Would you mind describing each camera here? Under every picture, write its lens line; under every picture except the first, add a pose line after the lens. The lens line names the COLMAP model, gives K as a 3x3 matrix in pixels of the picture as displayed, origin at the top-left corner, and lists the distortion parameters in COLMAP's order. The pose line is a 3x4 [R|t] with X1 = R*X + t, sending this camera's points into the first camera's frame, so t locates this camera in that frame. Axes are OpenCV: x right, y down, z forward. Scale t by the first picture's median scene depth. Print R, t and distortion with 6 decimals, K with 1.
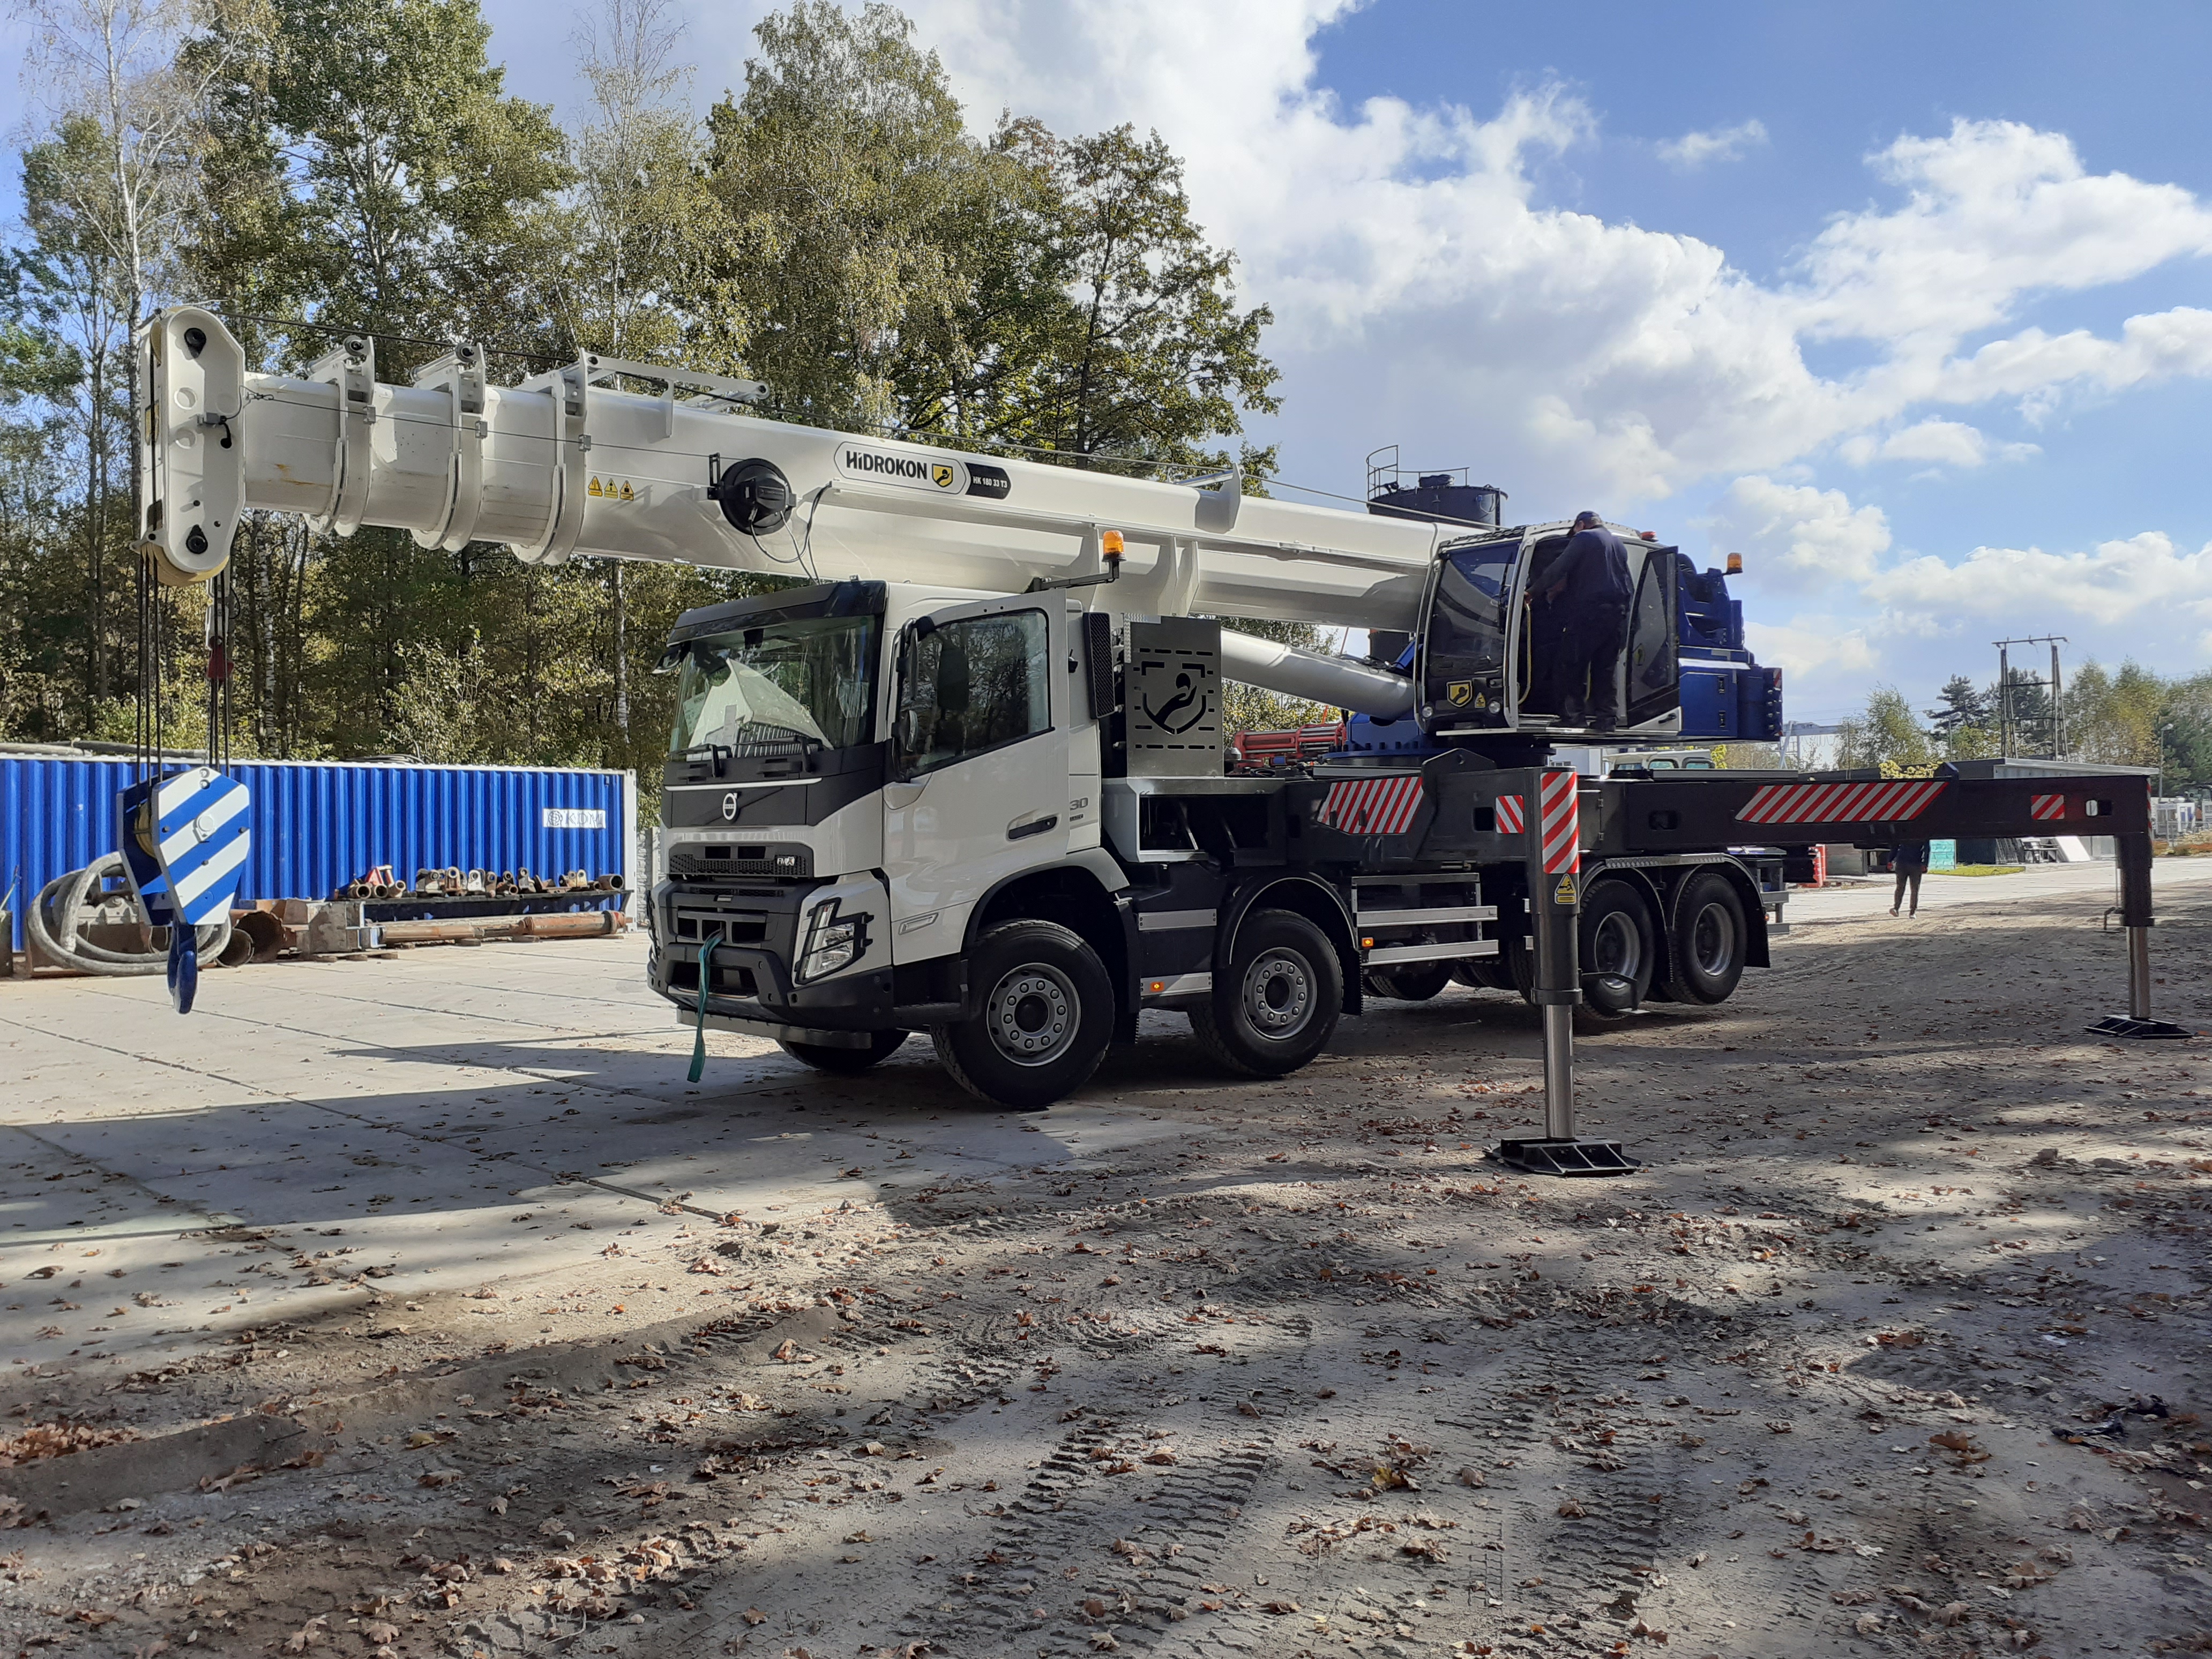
lens RADIAL K [[1878.7, 0, 1105.2], [0, 1878.7, 835.8], [0, 0, 1]] dist [-0.327925, -0.000730]
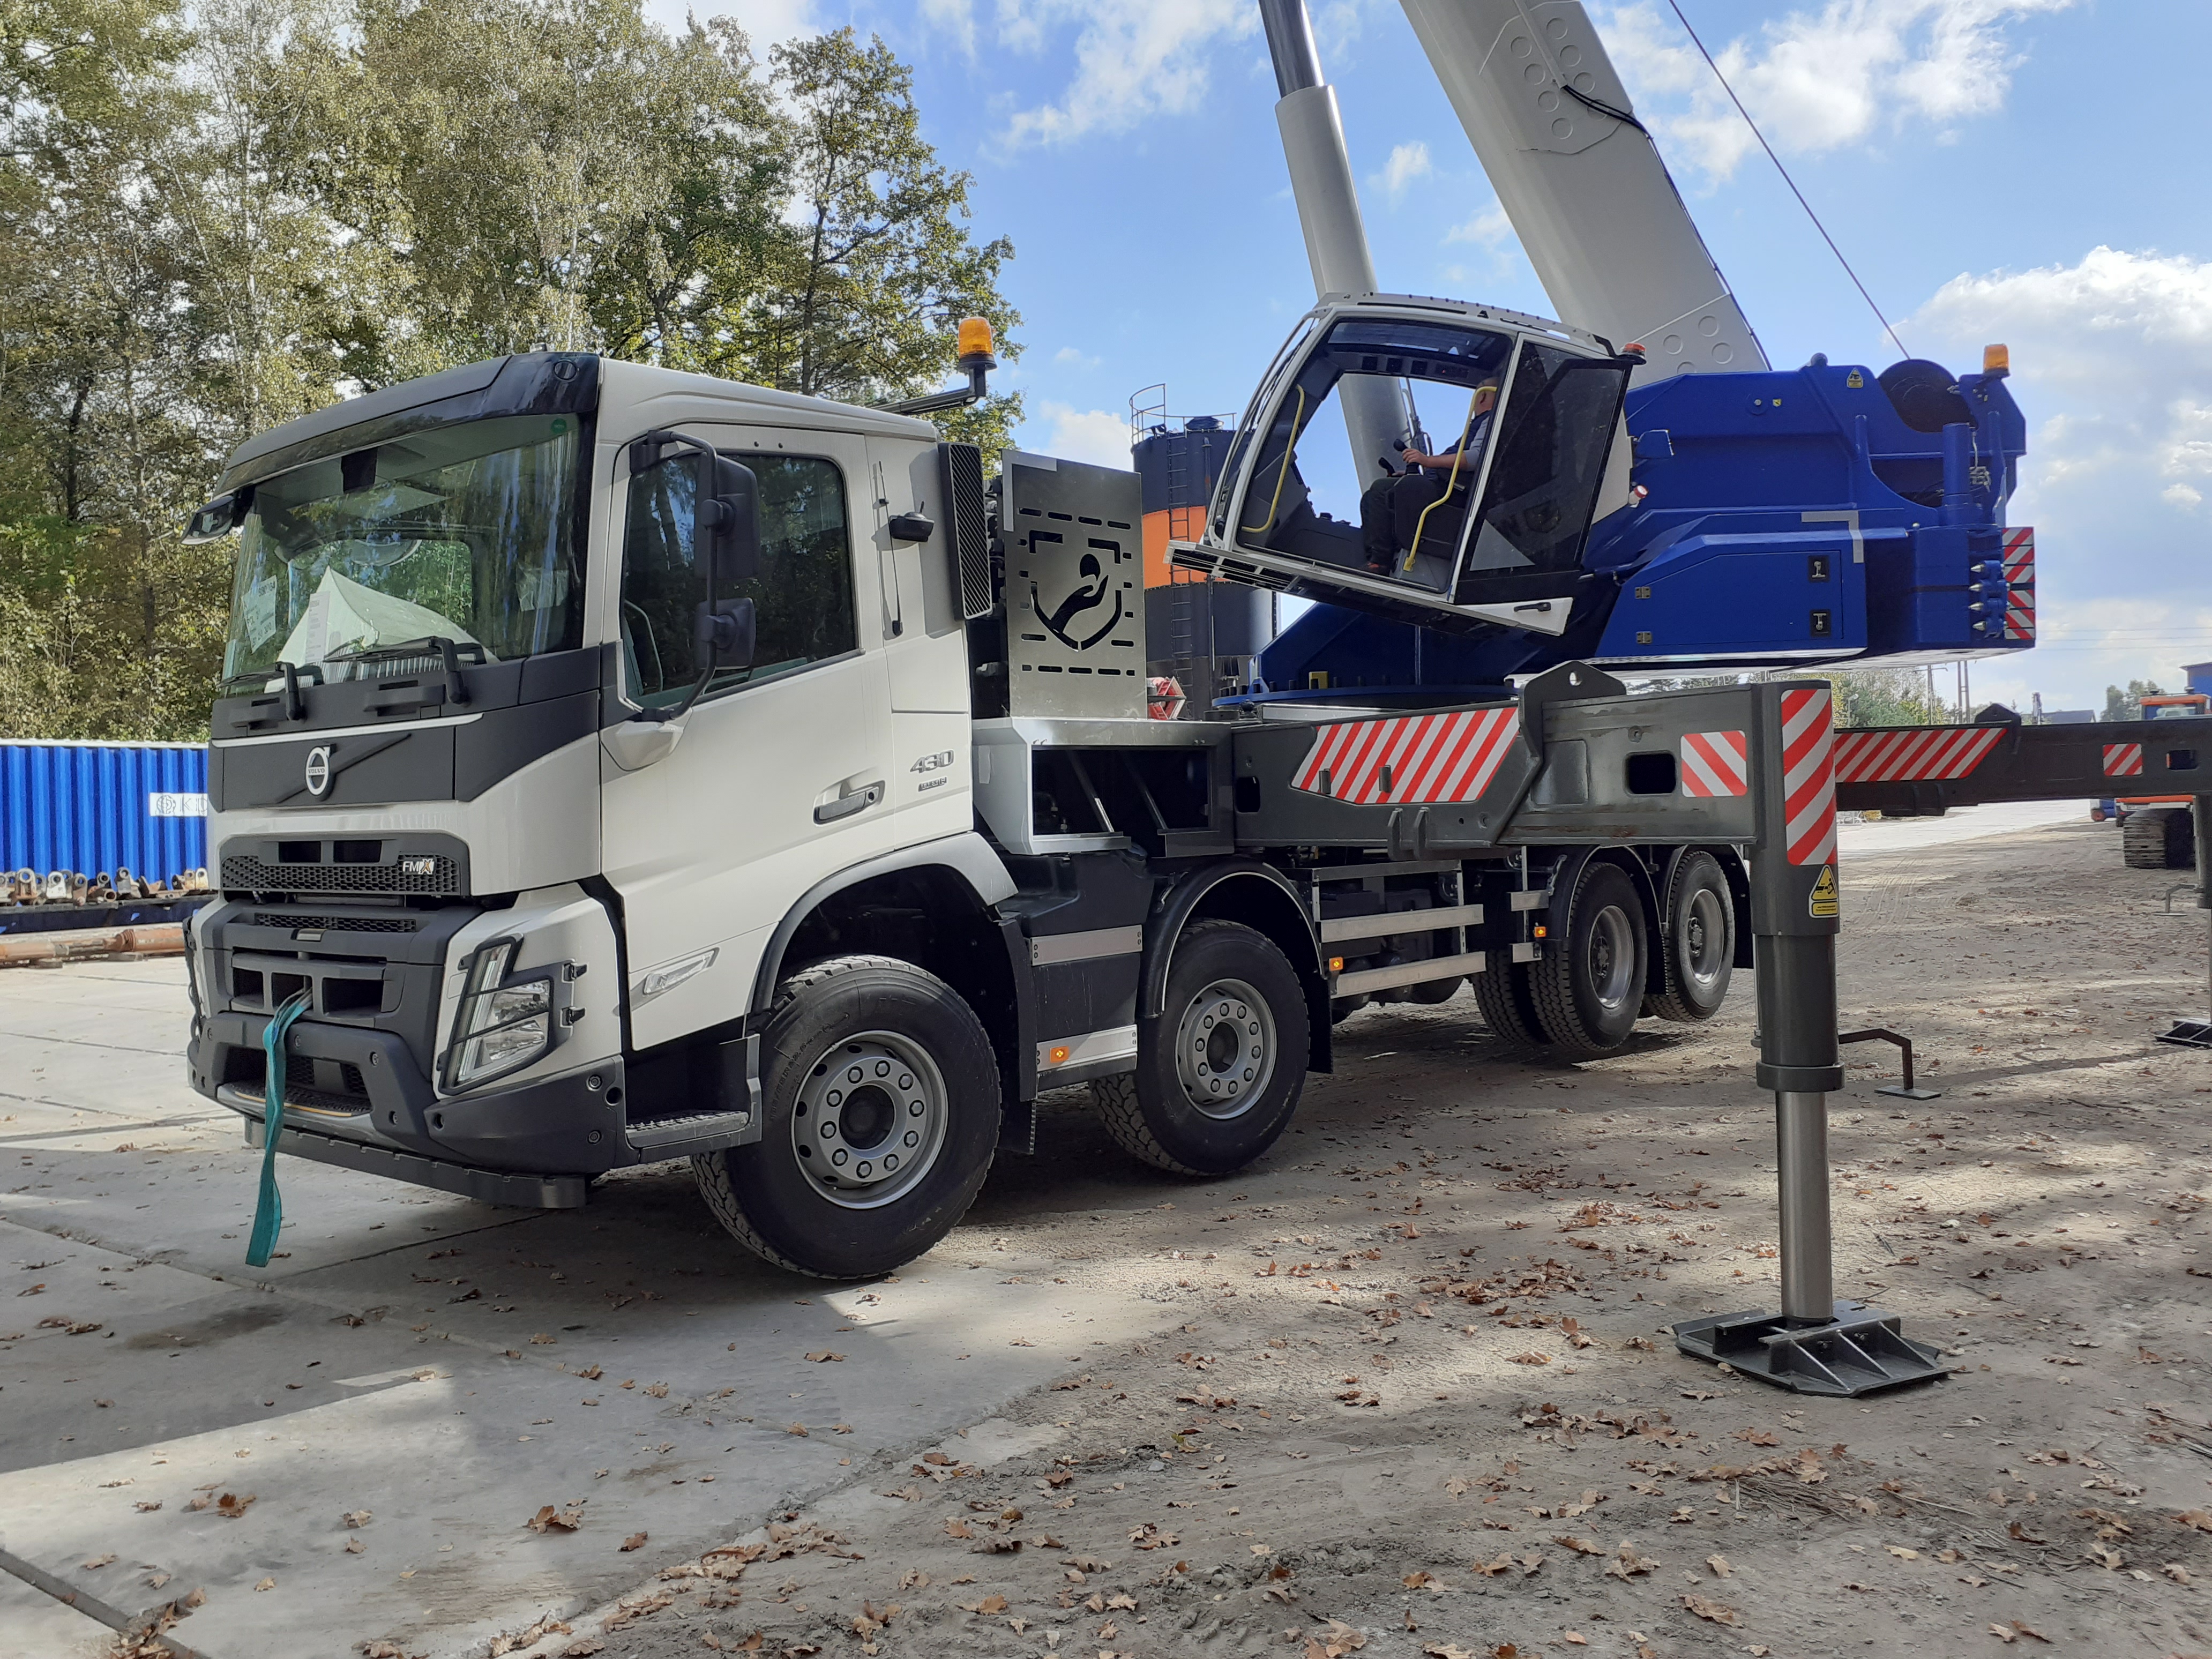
lens RADIAL K [[1746.8, 0, 1110.2], [0, 1746.8, 806.3], [0, 0, 1]] dist [-0.000560, -0.186087]
pose [[0.984579, -0.014425, 0.174347, -0.052083], [0.015308, 0.999876, -0.003724, 0.000512], [-0.174272, 0.006336, 0.984677, 0.398936]]
